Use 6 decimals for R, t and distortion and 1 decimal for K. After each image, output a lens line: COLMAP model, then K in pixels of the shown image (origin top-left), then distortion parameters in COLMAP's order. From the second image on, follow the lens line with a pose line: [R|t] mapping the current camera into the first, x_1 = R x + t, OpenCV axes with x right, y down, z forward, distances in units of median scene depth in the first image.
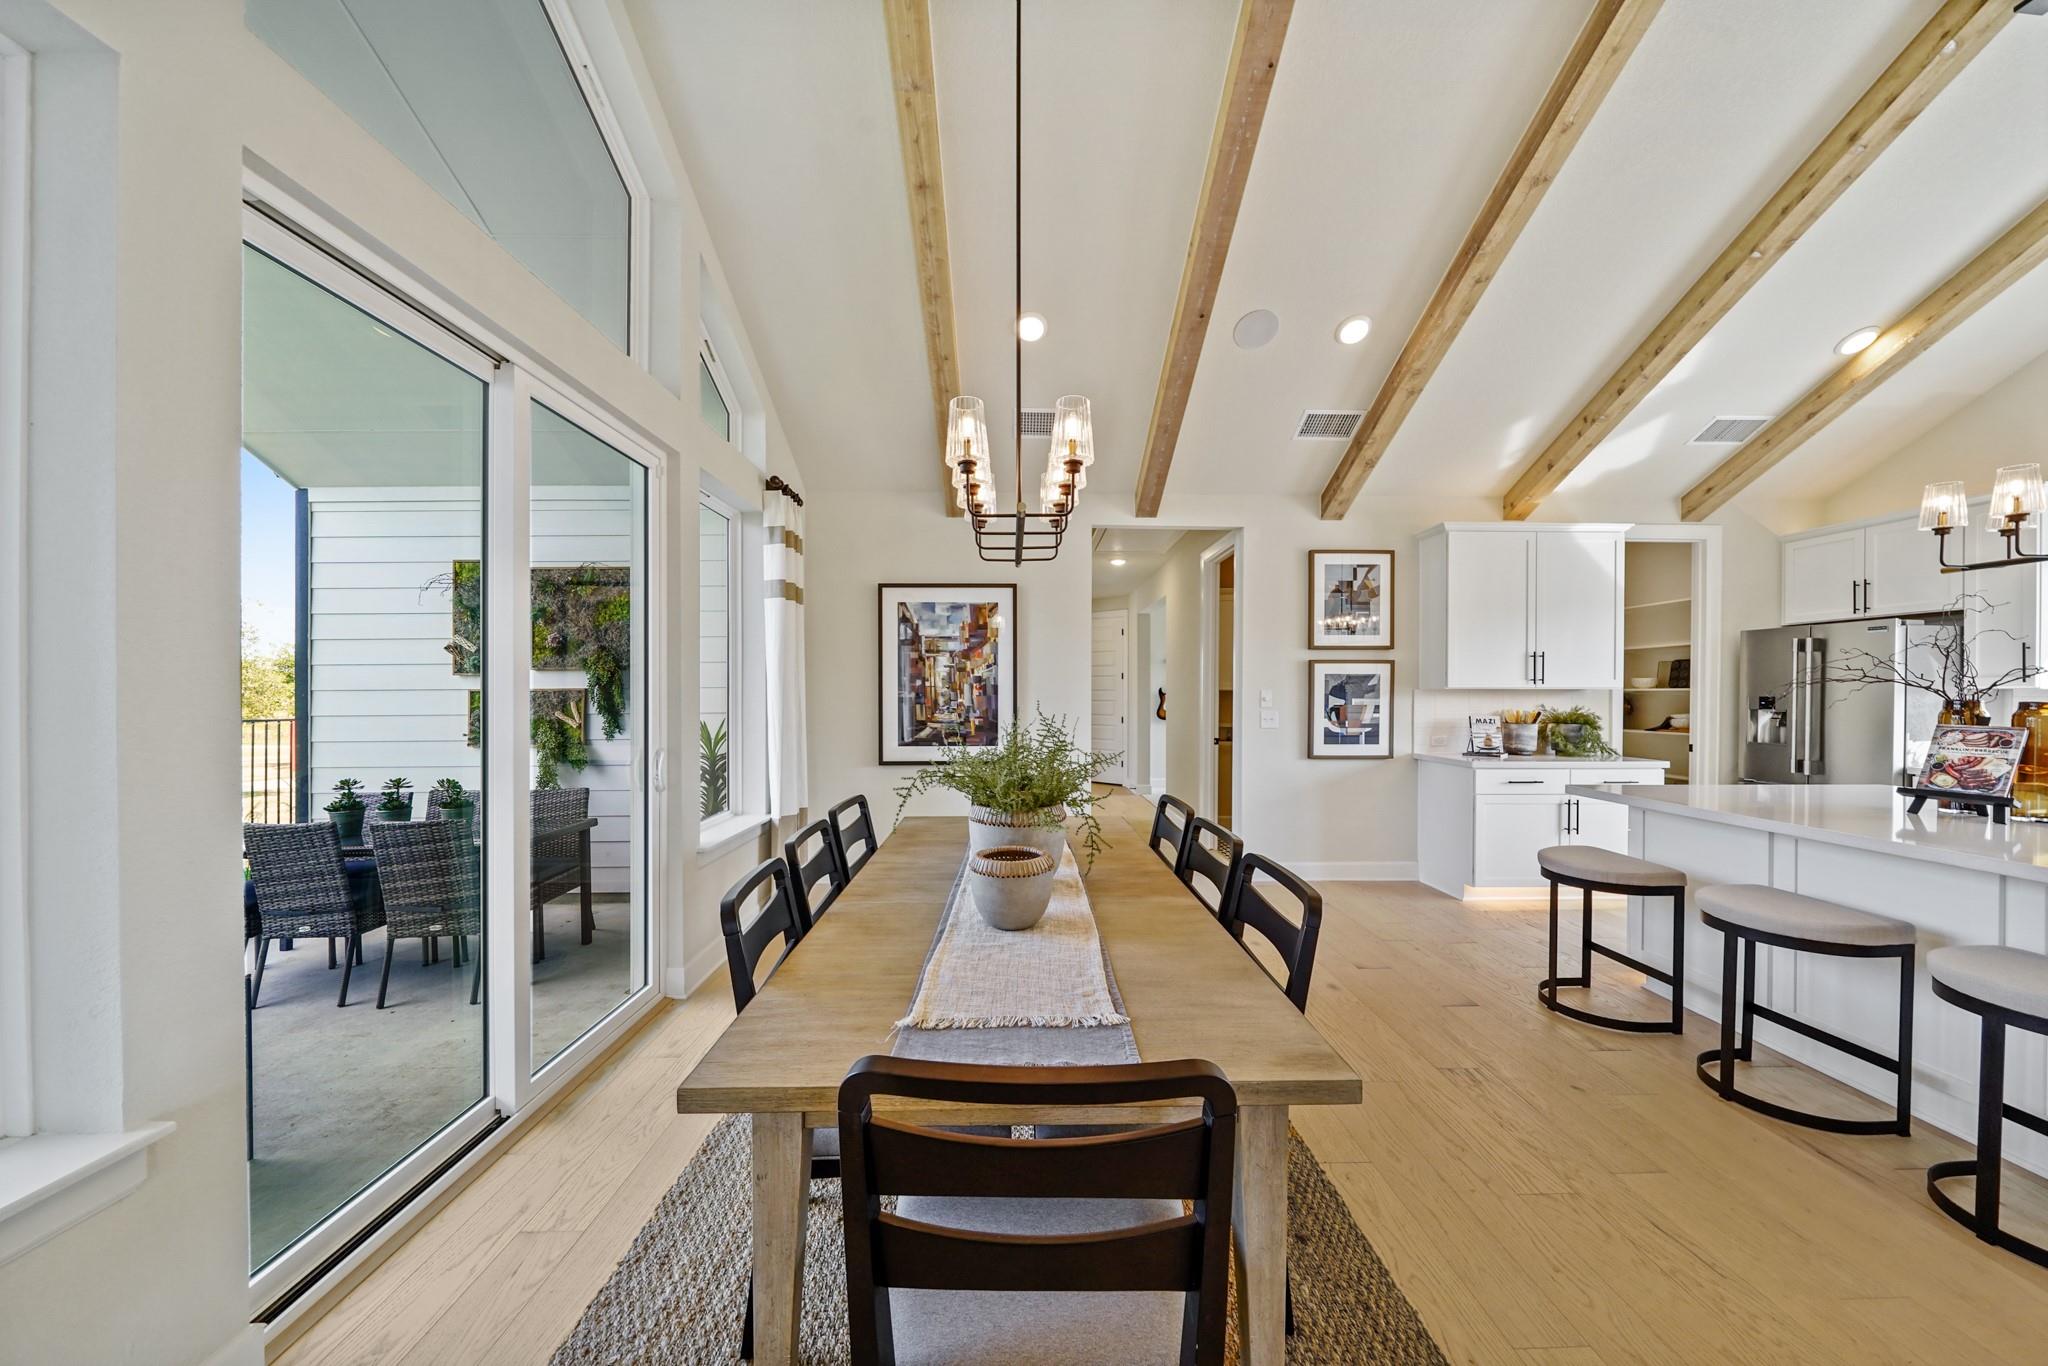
lens RADIAL K [[690.7, 0, 1031.5], [0, 690.7, 694.9], [0, 0, 1]] dist [-0.005607, 0.000082]
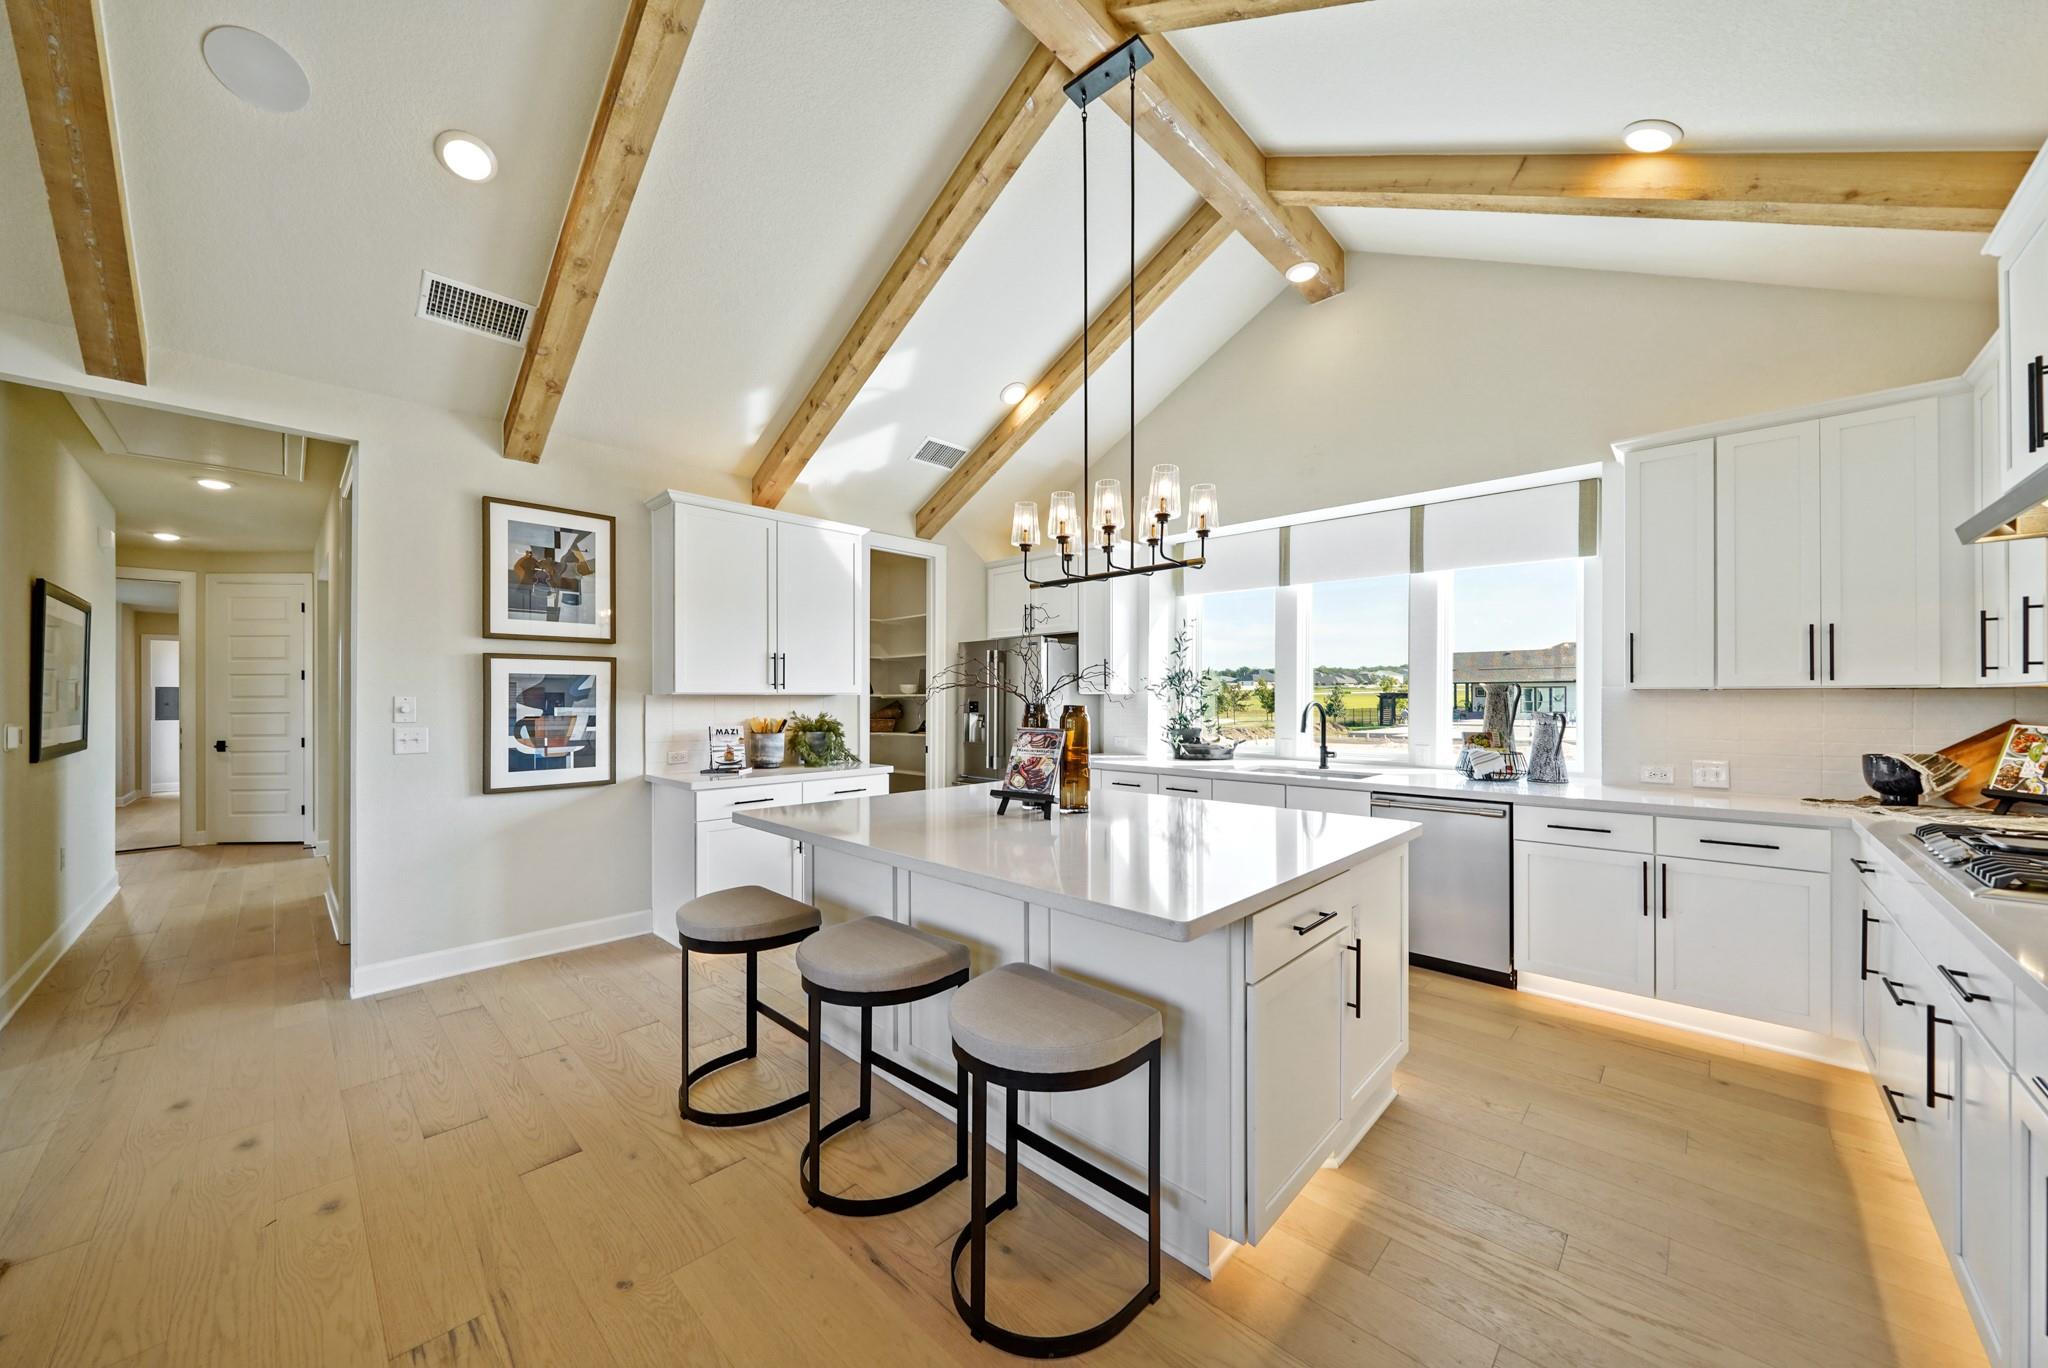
lens RADIAL K [[721.0, 0, 996.1], [0, 721.0, 697.6], [0, 0, 1]] dist [-0.001019, -0.000004]
pose [[0.726380, -0.002545, 0.687289, 0.282560], [0.006320, 0.999976, -0.002975, 0.000098], [-0.687265, 0.006505, 0.726378, 0.113049]]
